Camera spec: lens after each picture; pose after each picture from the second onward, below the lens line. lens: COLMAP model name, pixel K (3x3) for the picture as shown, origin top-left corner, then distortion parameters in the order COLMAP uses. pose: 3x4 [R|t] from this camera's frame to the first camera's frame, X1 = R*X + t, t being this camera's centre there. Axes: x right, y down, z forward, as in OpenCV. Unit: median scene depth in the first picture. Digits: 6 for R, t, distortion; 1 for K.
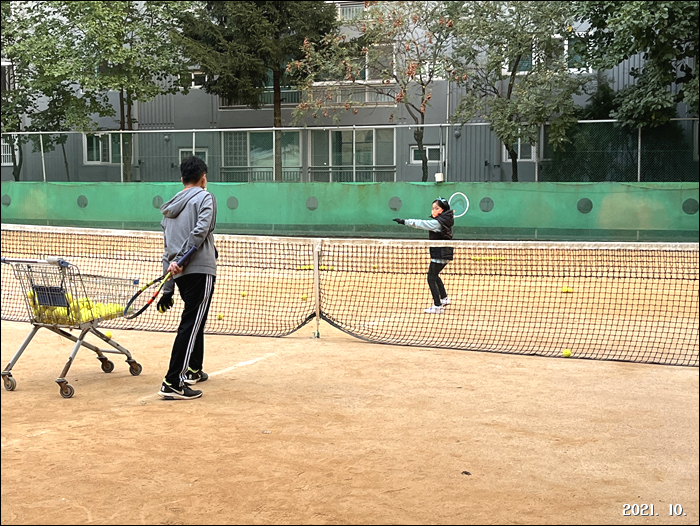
lens RADIAL K [[1054.9, 0, 350.0], [0, 1054.9, 263.0], [0, 0, 1]] dist [-0.244070, 3.210876]
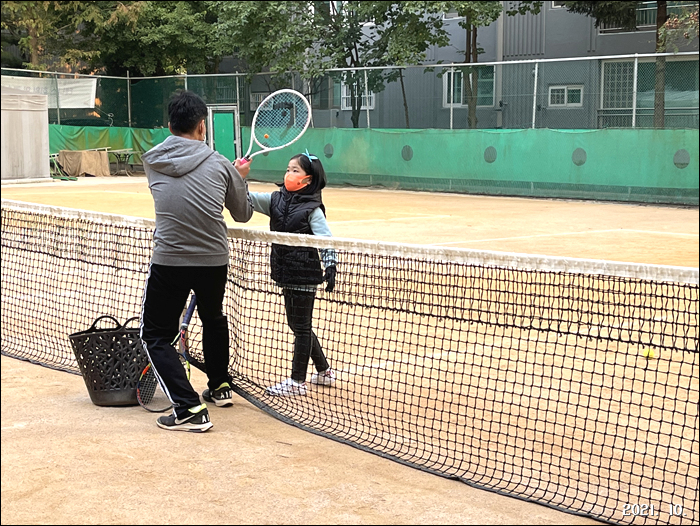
lens RADIAL K [[1263.8, 0, 350.0], [0, 1263.8, 263.0], [0, 0, 1]] dist [0.247689, 0.016240]
pose [[0.934780, 0.046517, -0.352168, 0.325453], [-0.036911, 0.998742, 0.033947, -0.030791], [0.353304, -0.018734, 0.935321, 0.427043]]
